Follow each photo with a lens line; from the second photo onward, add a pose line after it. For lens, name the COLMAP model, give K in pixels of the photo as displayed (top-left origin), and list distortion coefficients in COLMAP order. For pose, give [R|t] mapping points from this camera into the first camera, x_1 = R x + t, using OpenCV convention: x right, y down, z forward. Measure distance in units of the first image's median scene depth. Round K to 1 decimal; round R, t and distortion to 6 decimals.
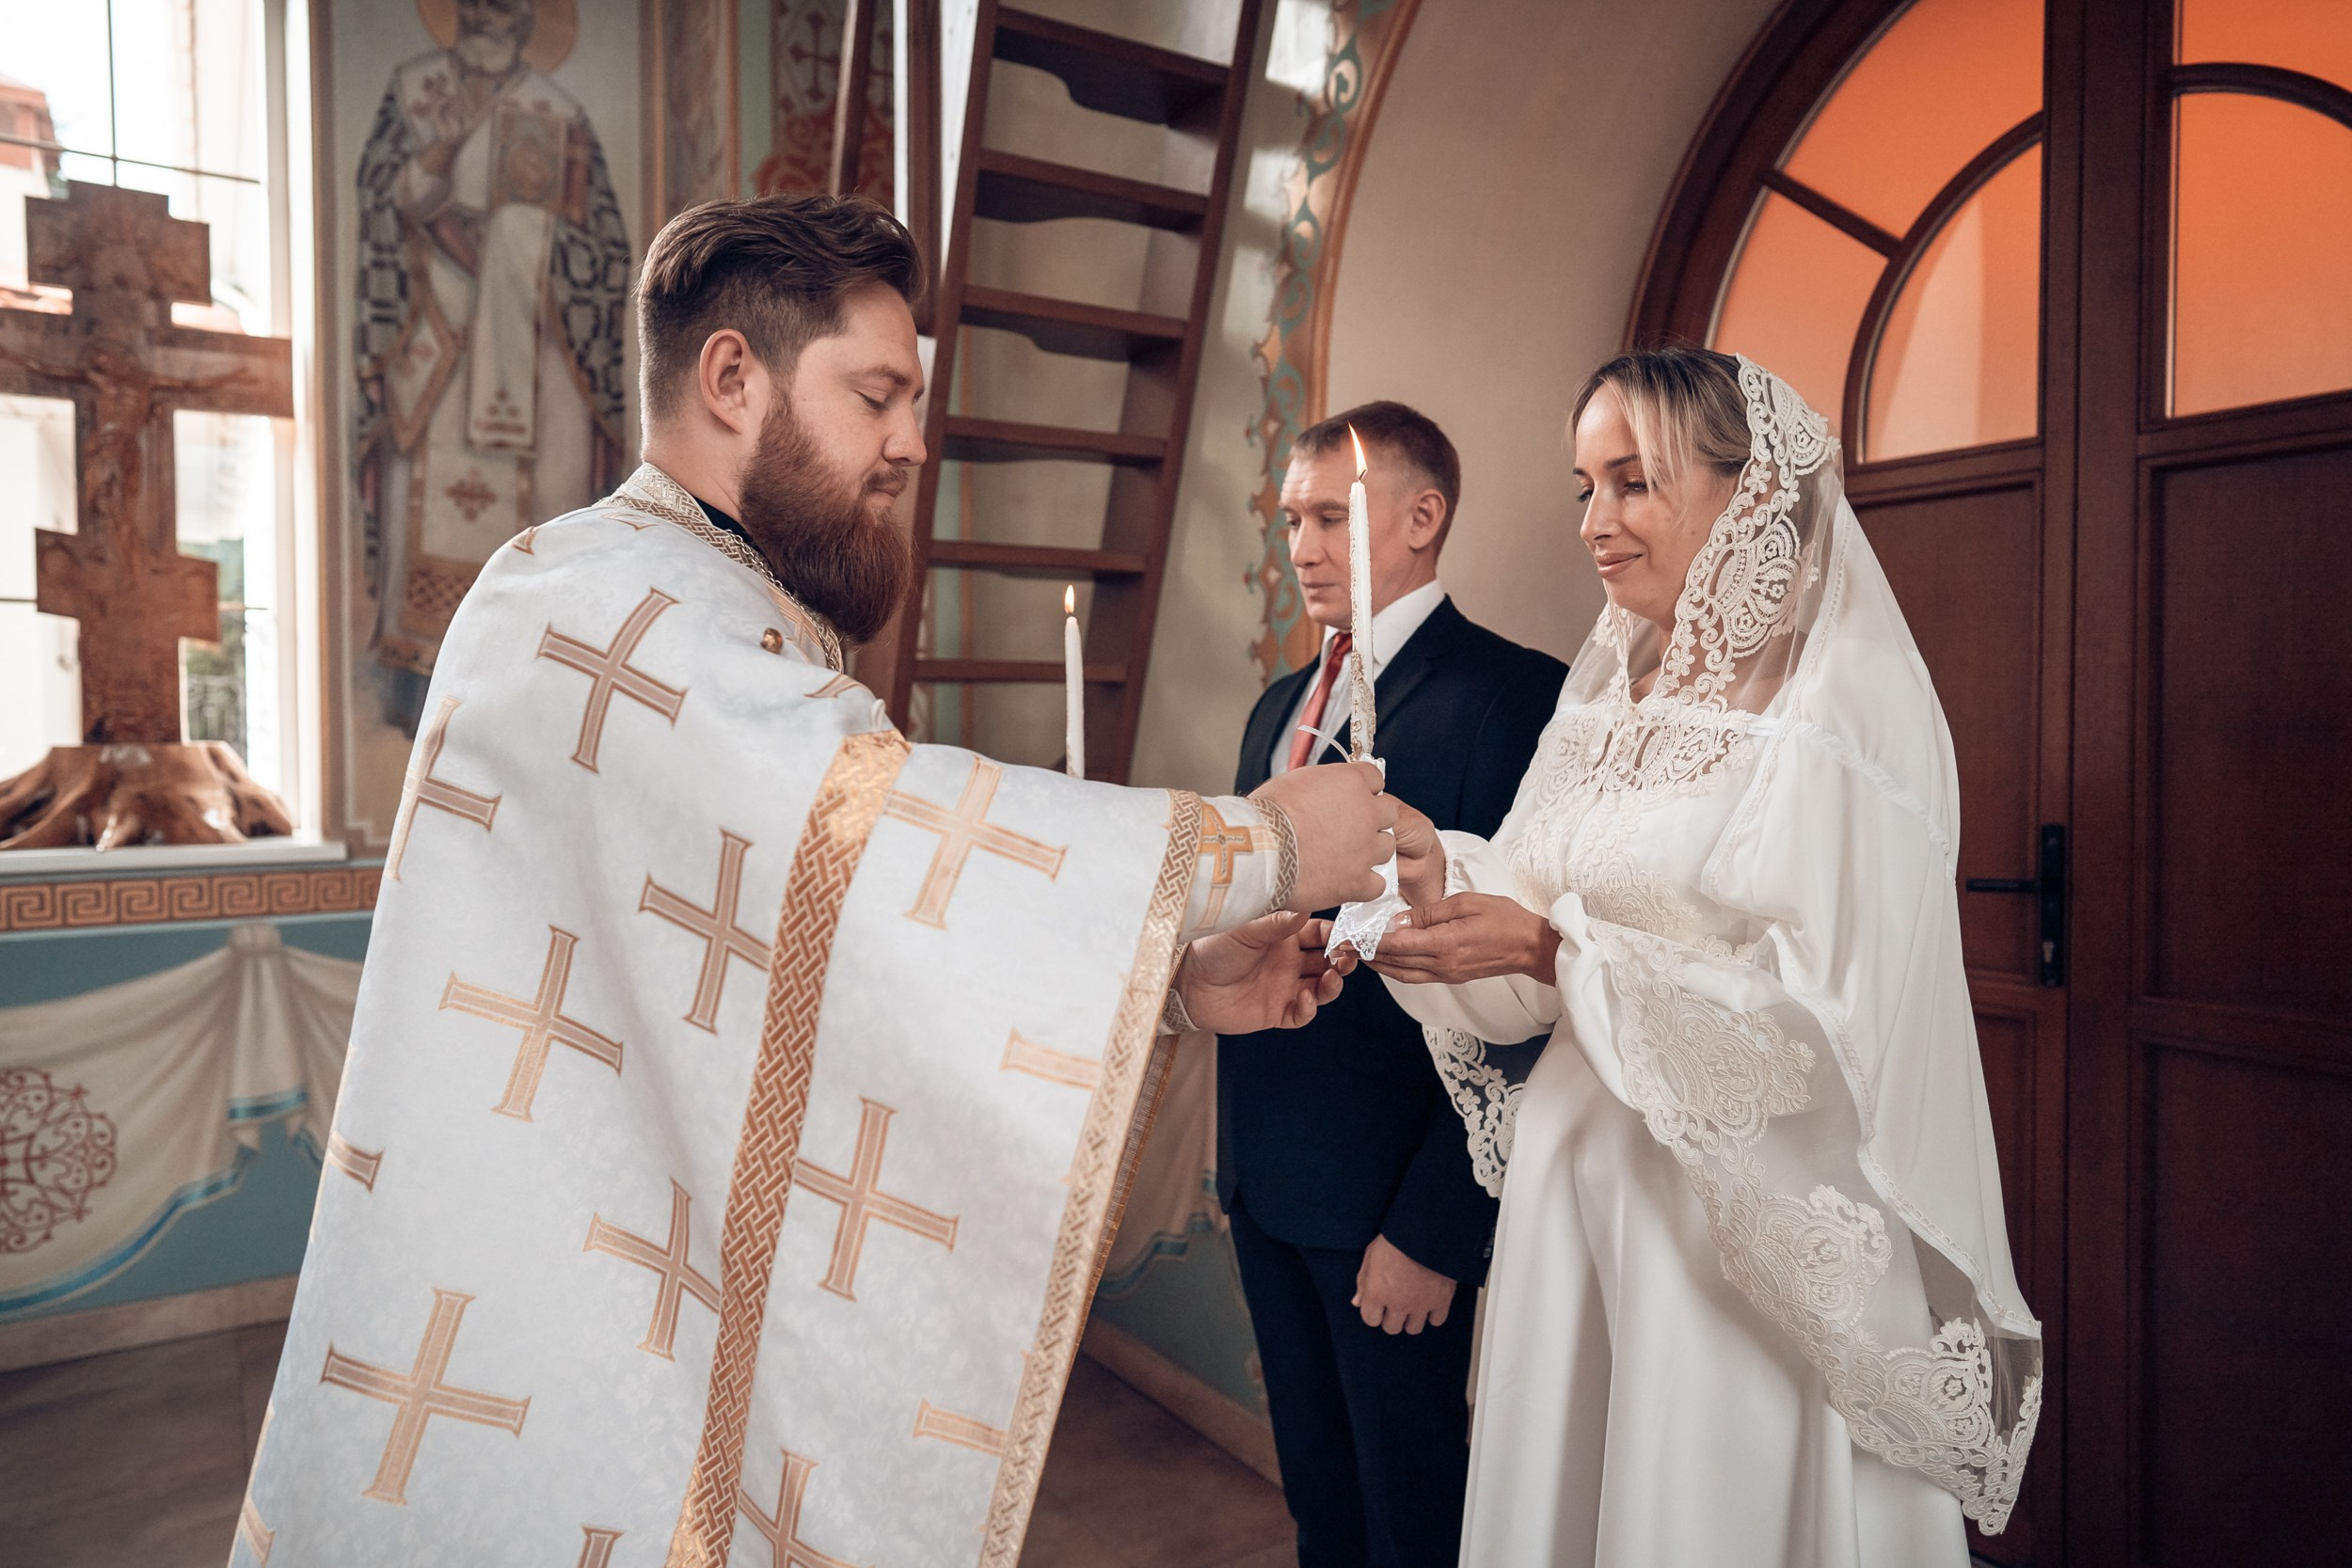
lens RADIAL K [[1569.7, 0, 1124.0], [0, 1569.7, 774.1], [0, 0, 1]] dist [-0.042286, 0.046022]
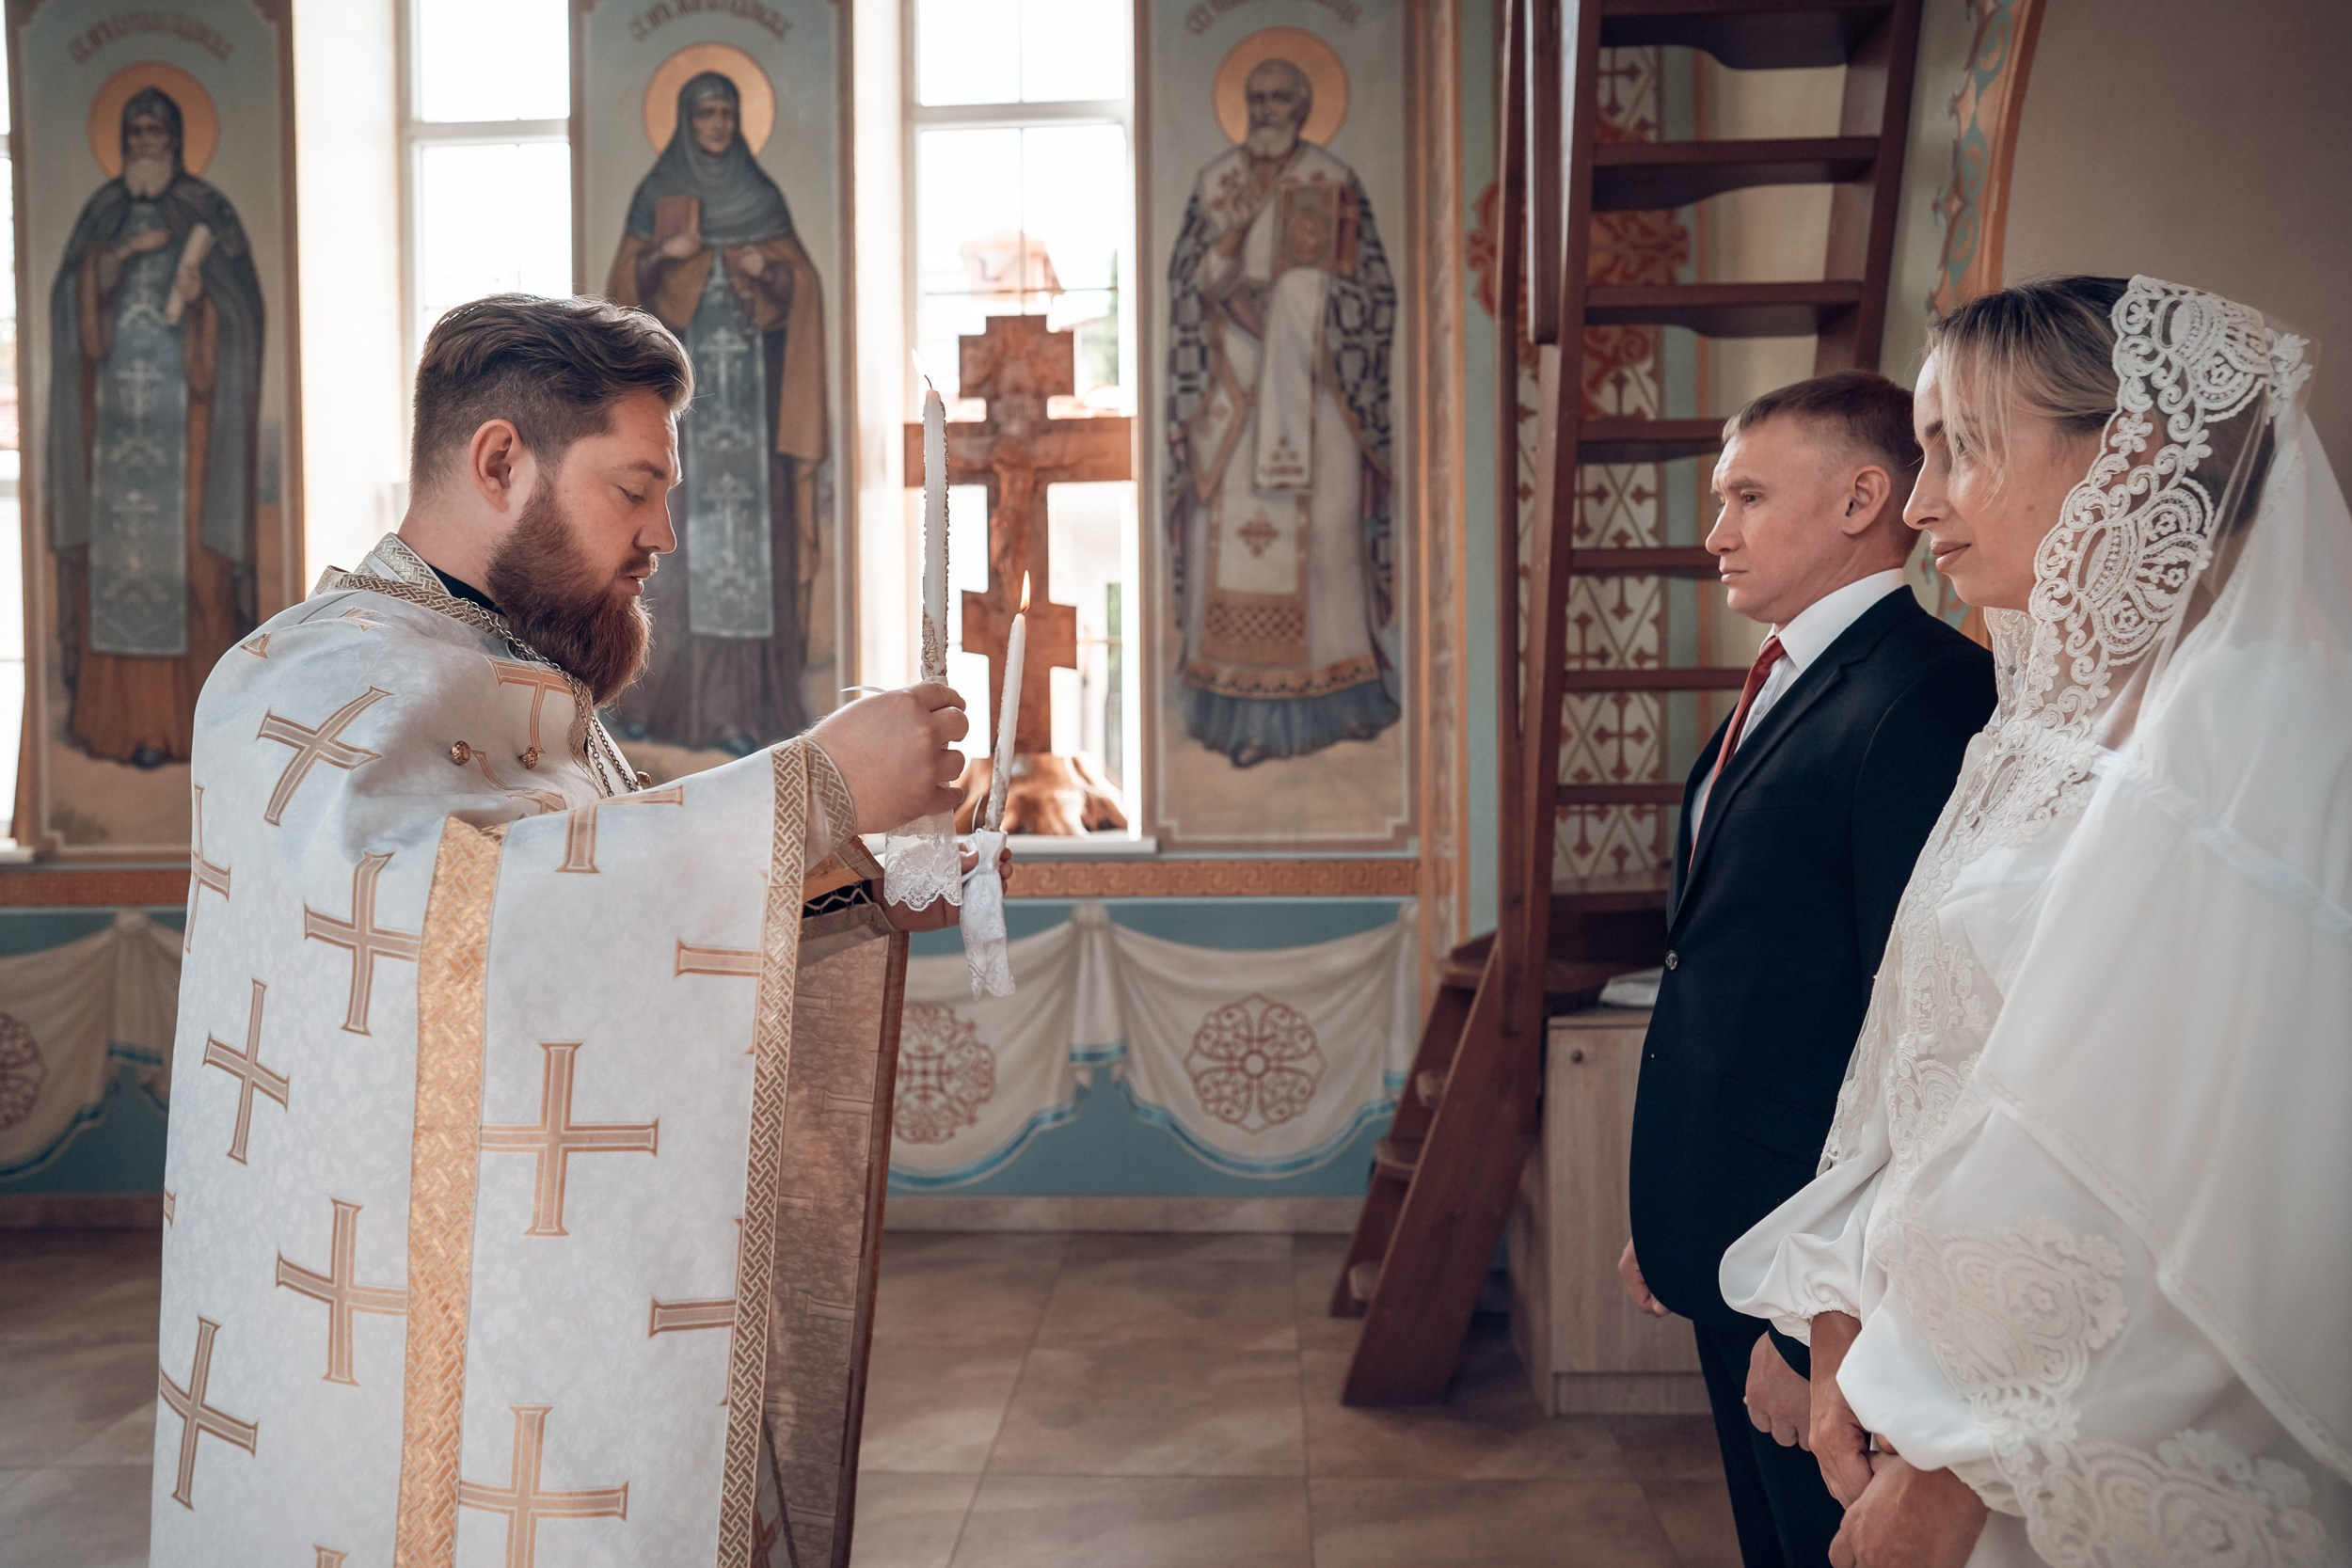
lens RADIAL K [[1569.7, 0, 1189.5], [0, 1569.7, 775.2], [0, 0, 1]] dist [-0.042286, 0.046022]
pose [[0.808540, 0.008907, -0.588374, 0.216186], [-0.012206, 0.999924, -0.001636, -0.001780], [0.588315, 0.008505, 0.808587, 0.055827]]
